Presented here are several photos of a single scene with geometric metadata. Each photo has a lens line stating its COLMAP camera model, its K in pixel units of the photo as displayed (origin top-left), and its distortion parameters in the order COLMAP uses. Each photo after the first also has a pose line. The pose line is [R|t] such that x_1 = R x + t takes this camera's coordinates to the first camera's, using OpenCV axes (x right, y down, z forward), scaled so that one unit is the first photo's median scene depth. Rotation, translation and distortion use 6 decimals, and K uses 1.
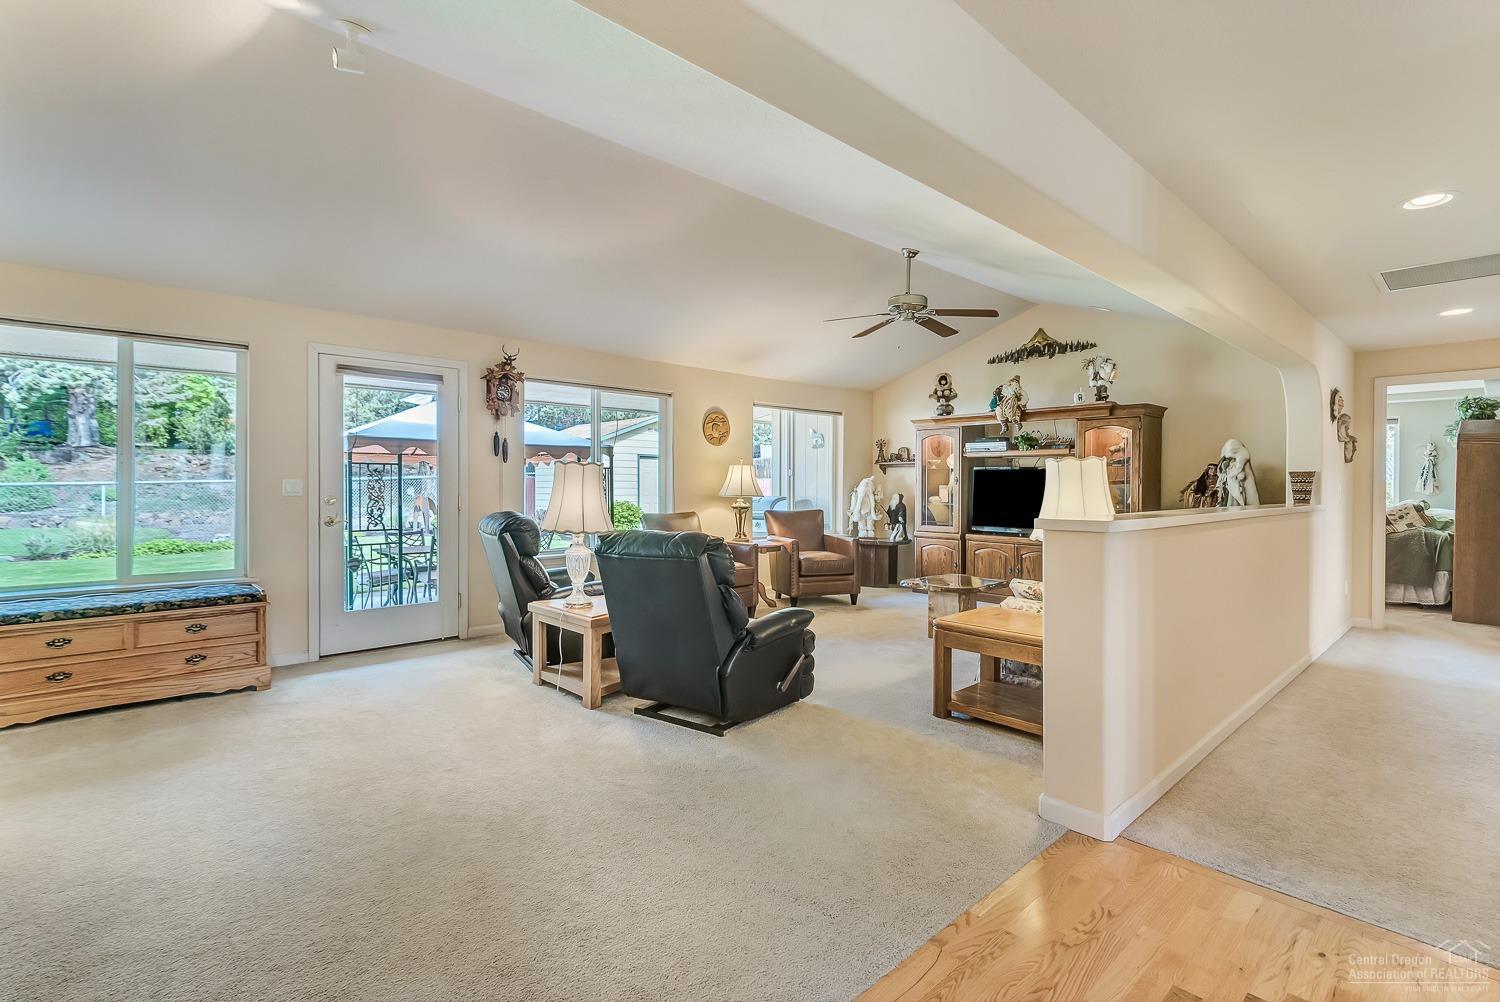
lens RADIAL K [[694.0, 0, 752.6], [0, 694.0, 493.6], [0, 0, 1]] dist [0.031240, -0.021655]
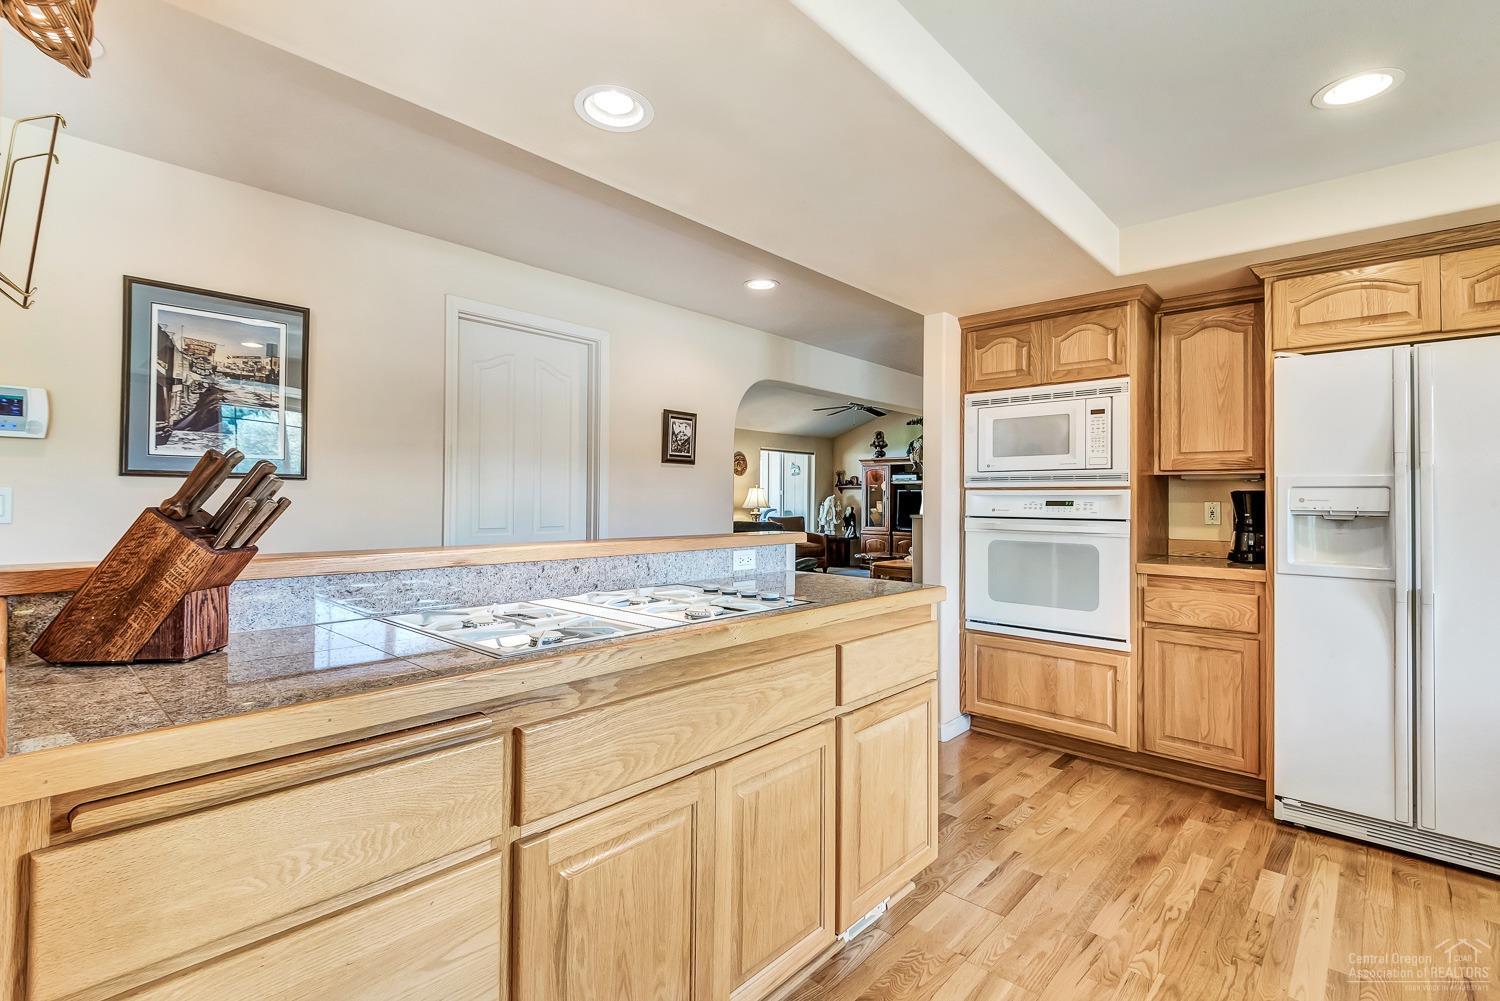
lens RADIAL K [[694.0, 0, 752.6], [0, 694.0, 493.1], [0, 0, 1]] dist [0.031240, -0.021655]
pose [[0.996961, 0.004875, 0.077753, -0.132002], [-0.003175, 0.999754, -0.021966, 0.005042], [-0.077840, 0.021652, 0.996731, -0.537323]]
